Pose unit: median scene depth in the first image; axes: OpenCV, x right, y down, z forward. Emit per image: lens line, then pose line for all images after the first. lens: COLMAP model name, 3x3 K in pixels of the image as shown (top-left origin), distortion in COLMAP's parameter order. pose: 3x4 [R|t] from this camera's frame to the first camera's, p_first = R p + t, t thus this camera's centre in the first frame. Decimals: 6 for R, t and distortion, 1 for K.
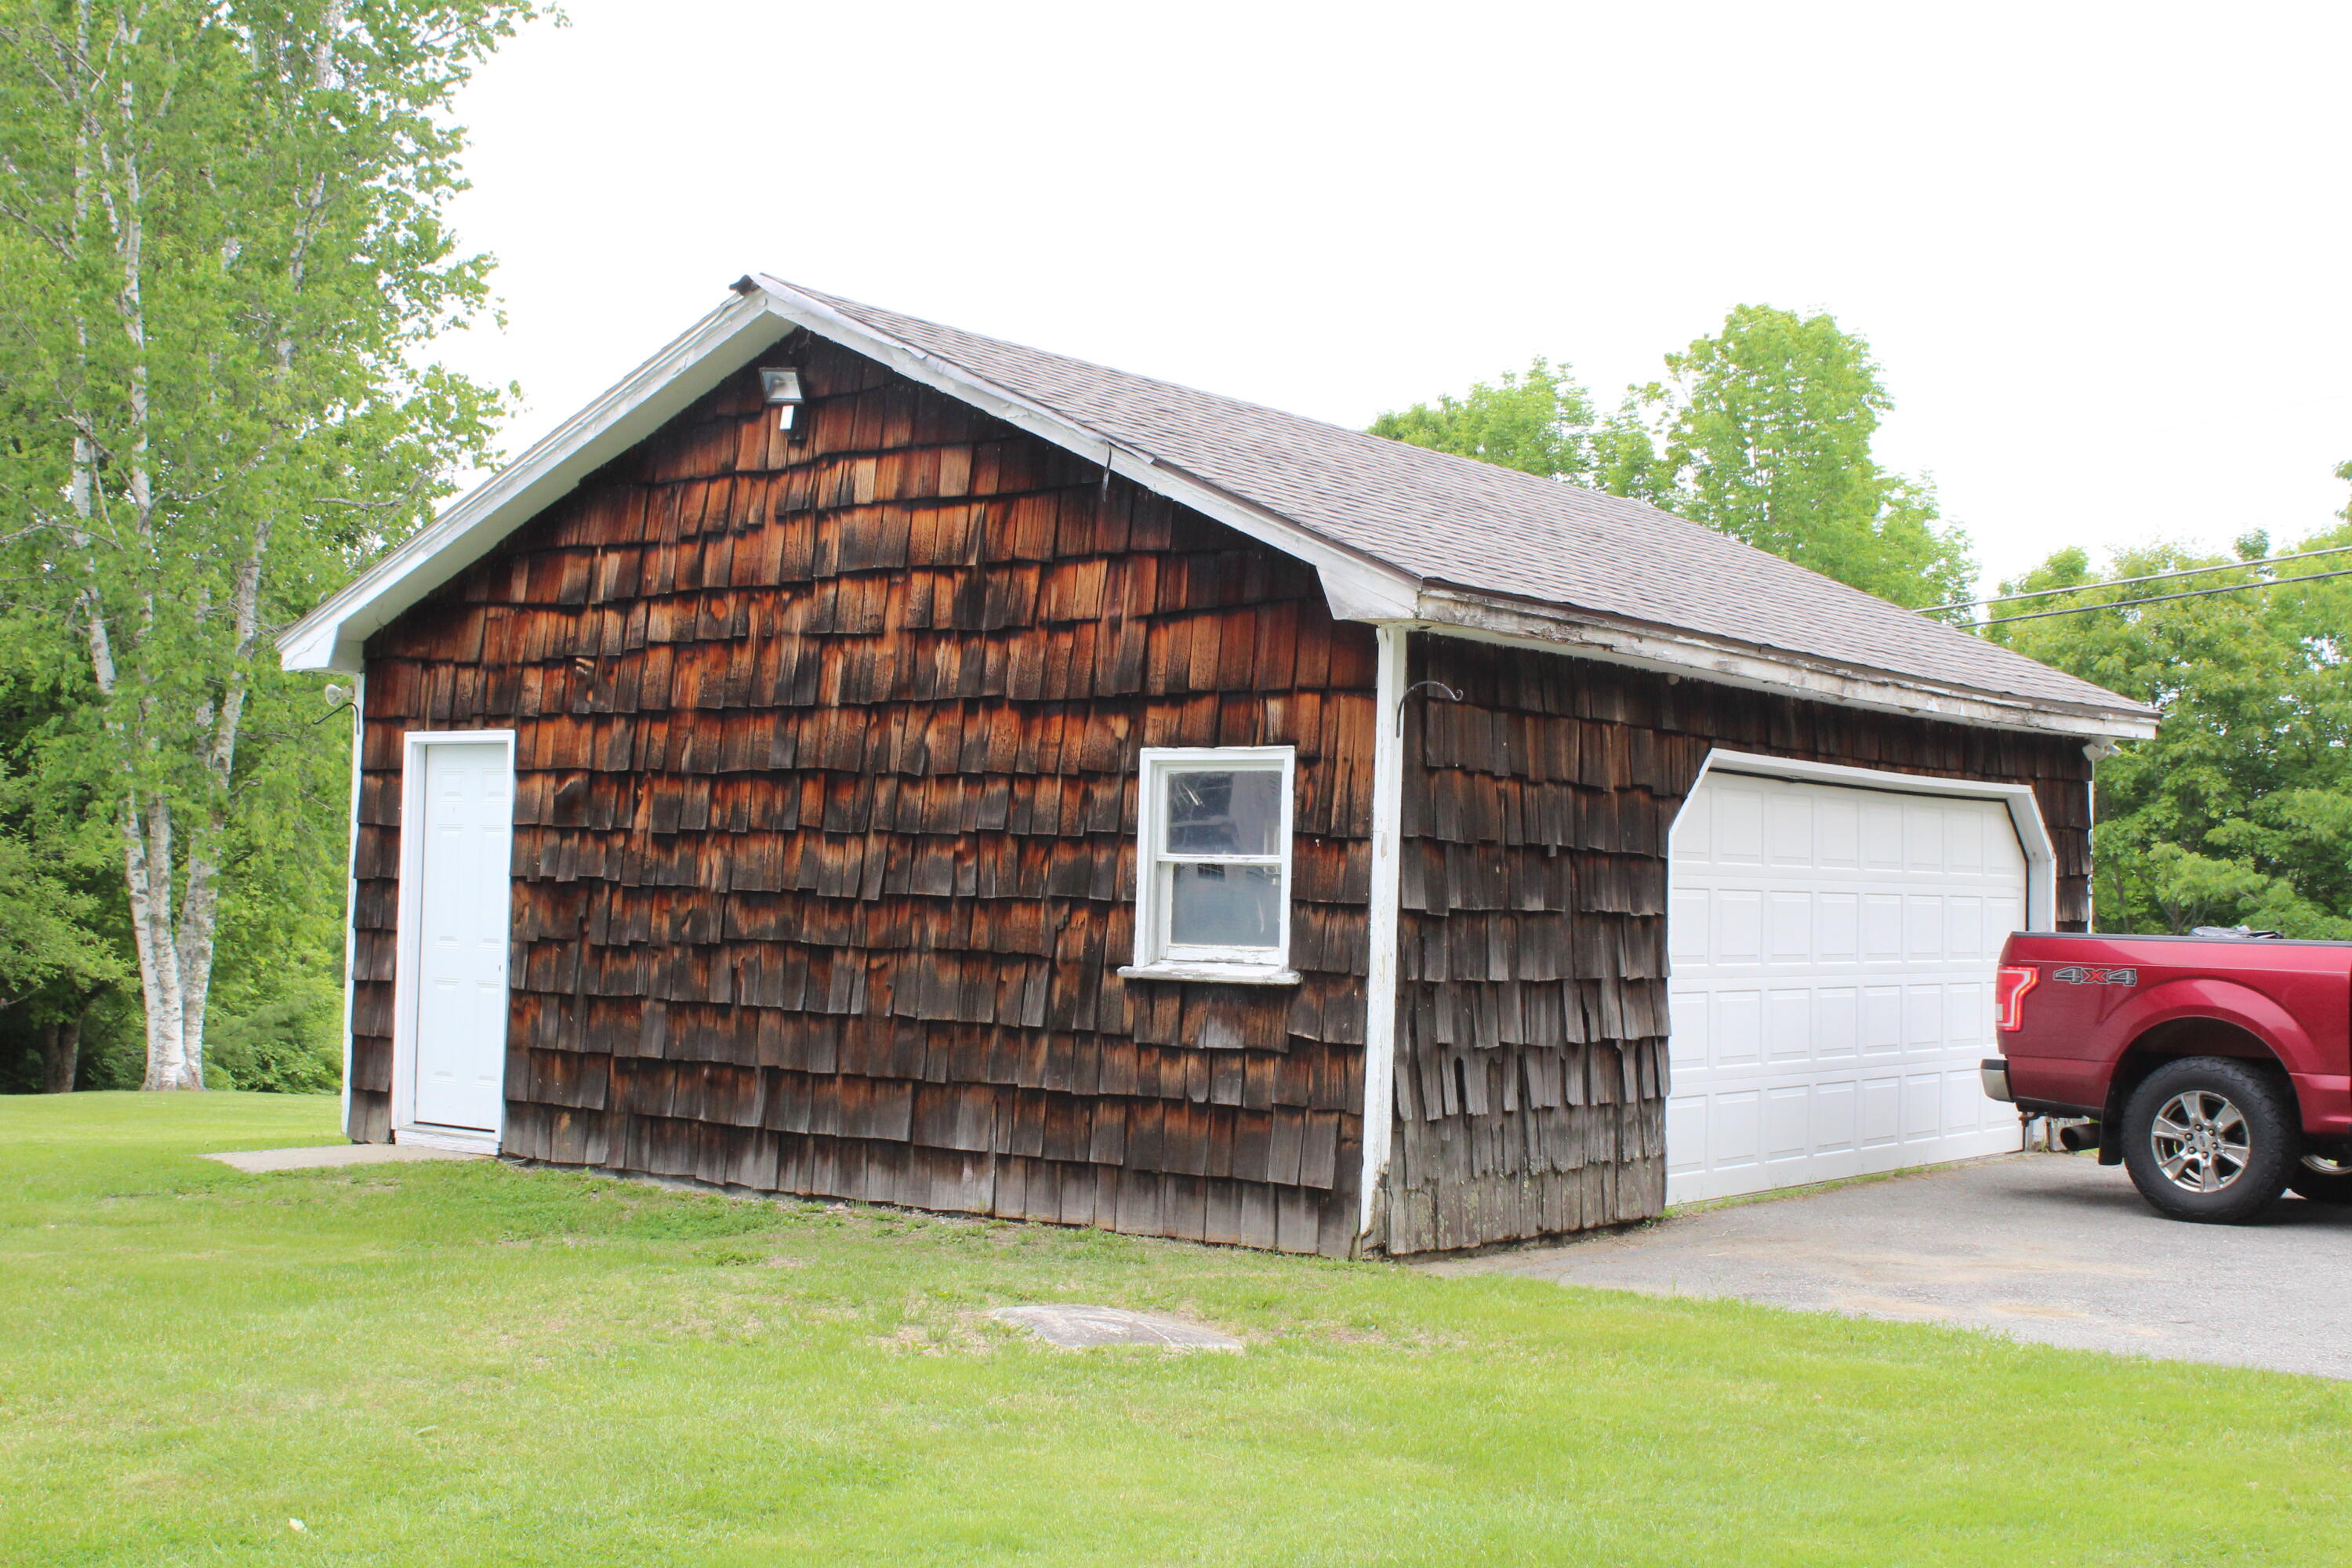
lens RADIAL K [[3031.2, 0, 1176.0], [0, 3031.2, 784.0], [0, 0, 1]] dist [-0.043804, -0.018244]
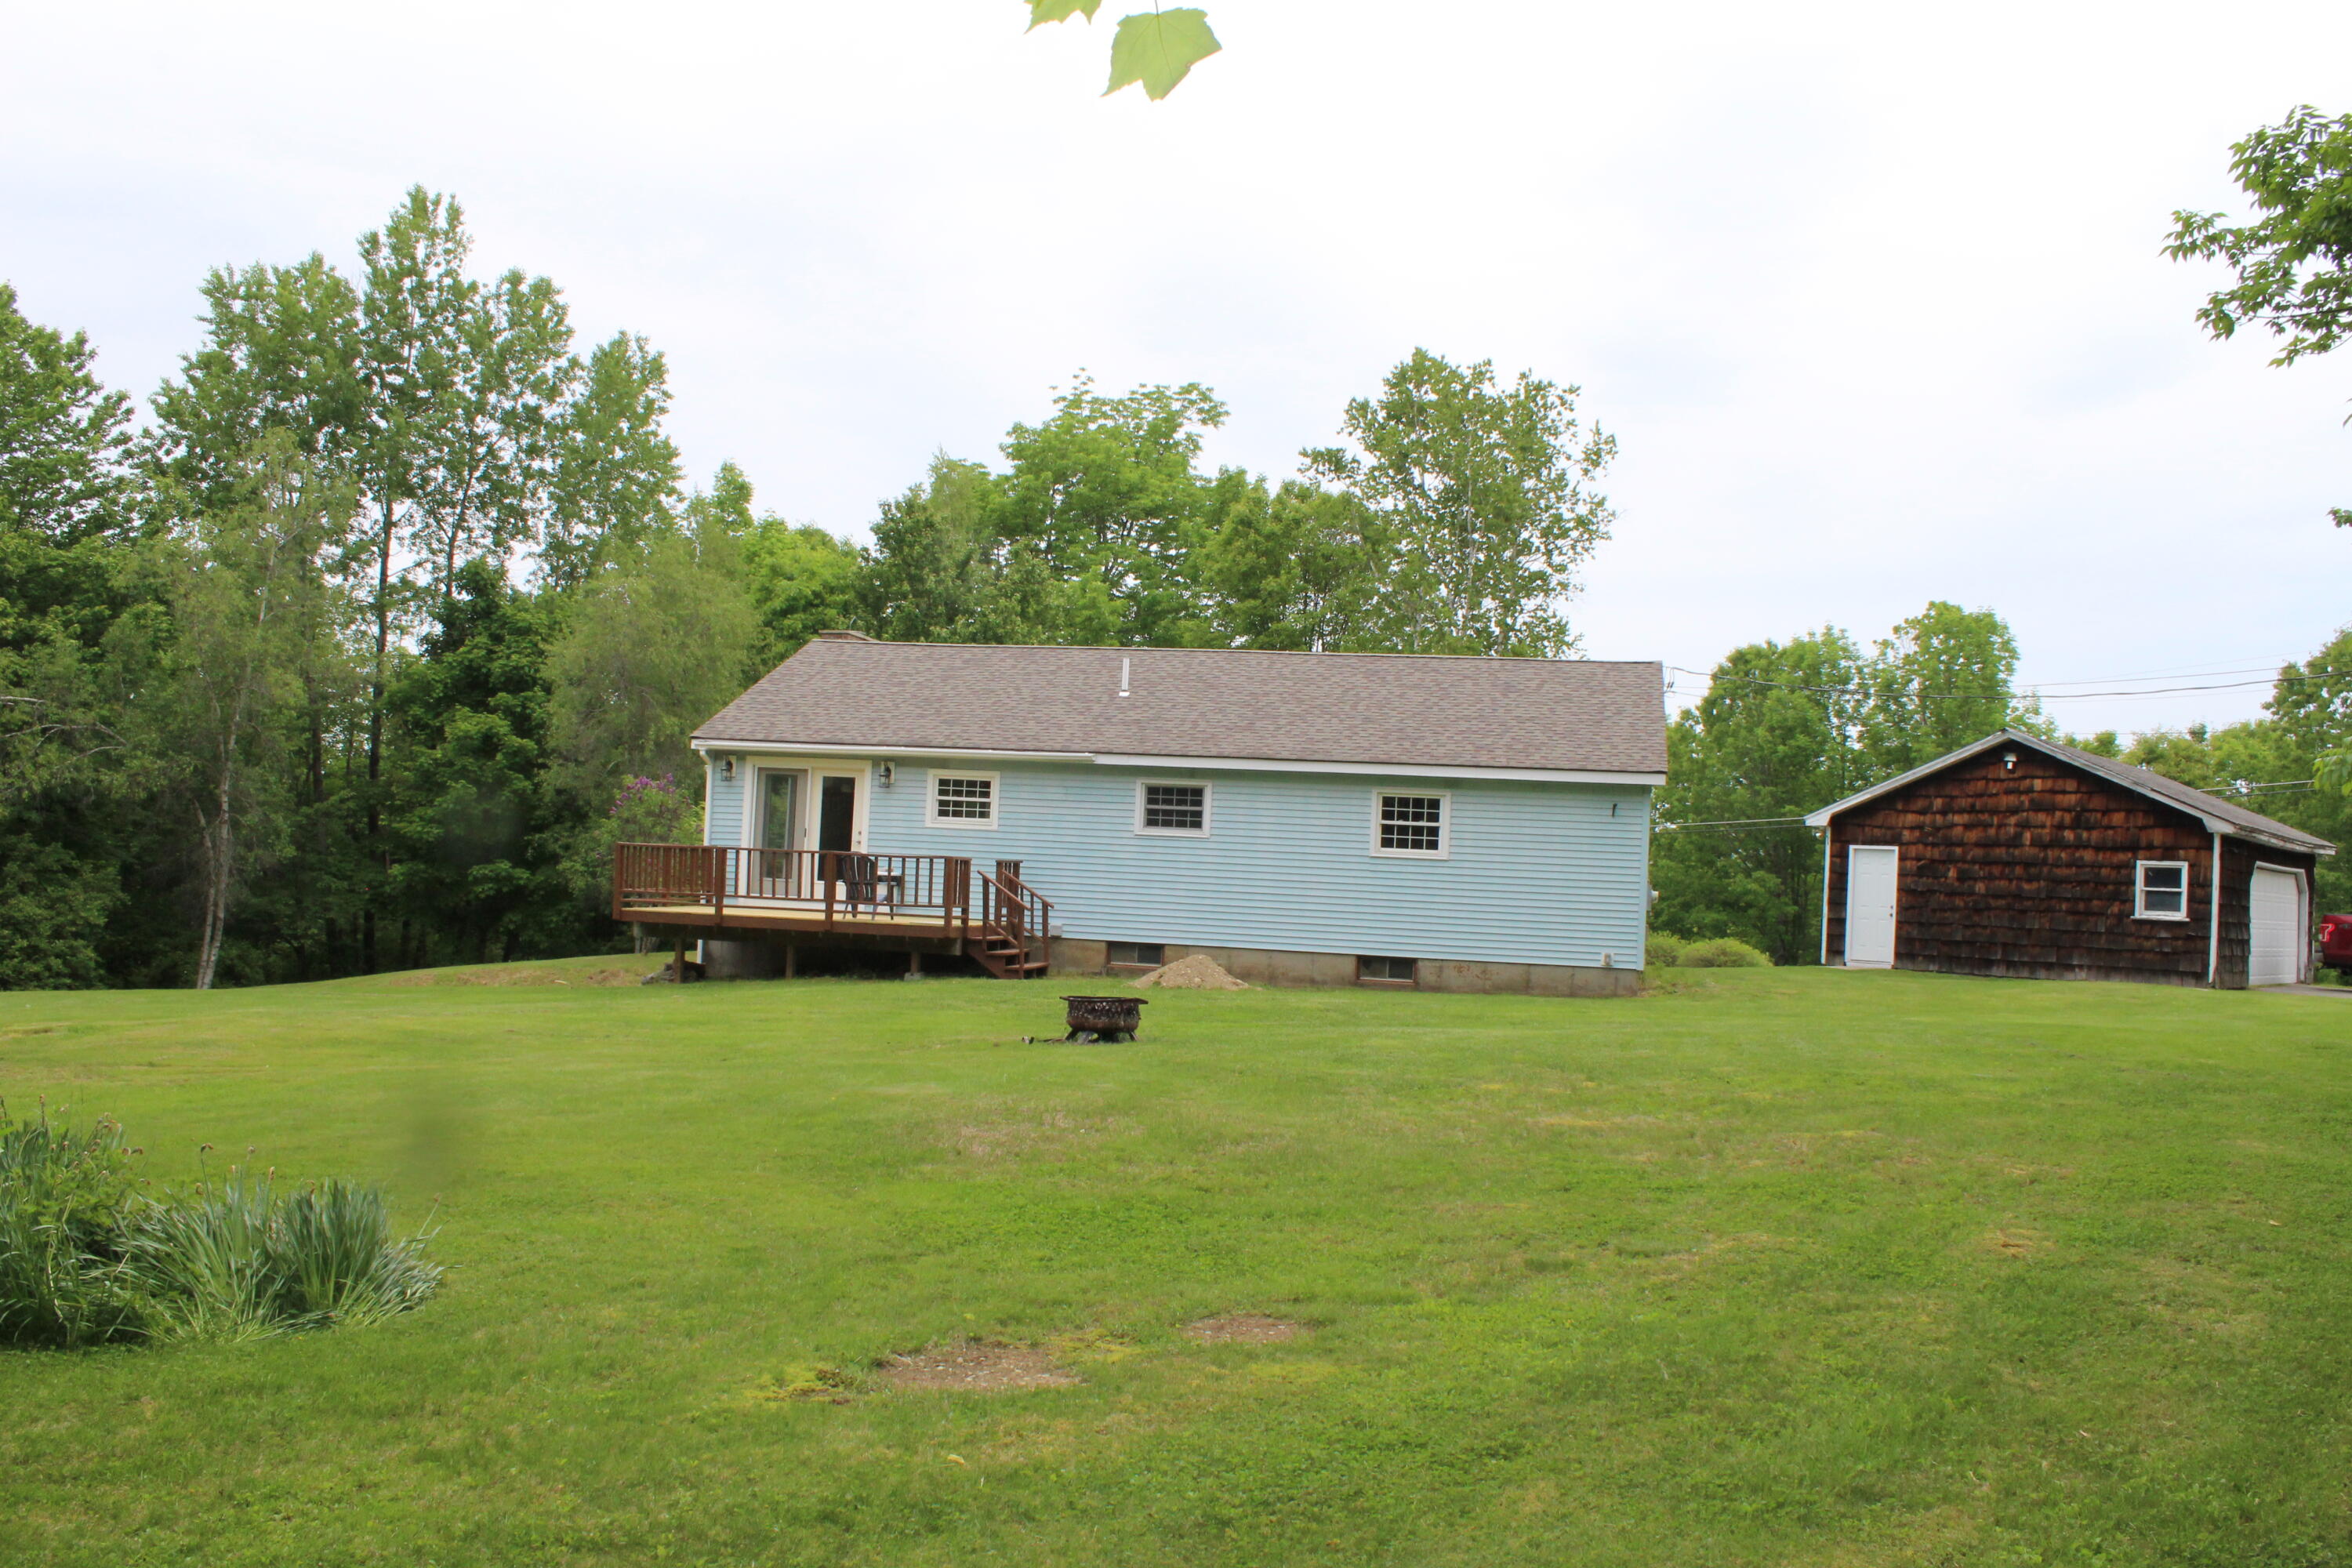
lens RADIAL K [[1942.8, 0, 1176.0], [0, 1942.8, 784.0], [0, 0, 1]] dist [-0.167518, 0.150383]
pose [[0.994372, 0.023438, -0.103318, -0.909361], [-0.025484, 0.999504, -0.018526, -0.031096], [0.102833, 0.021055, 0.994476, -1.402078]]
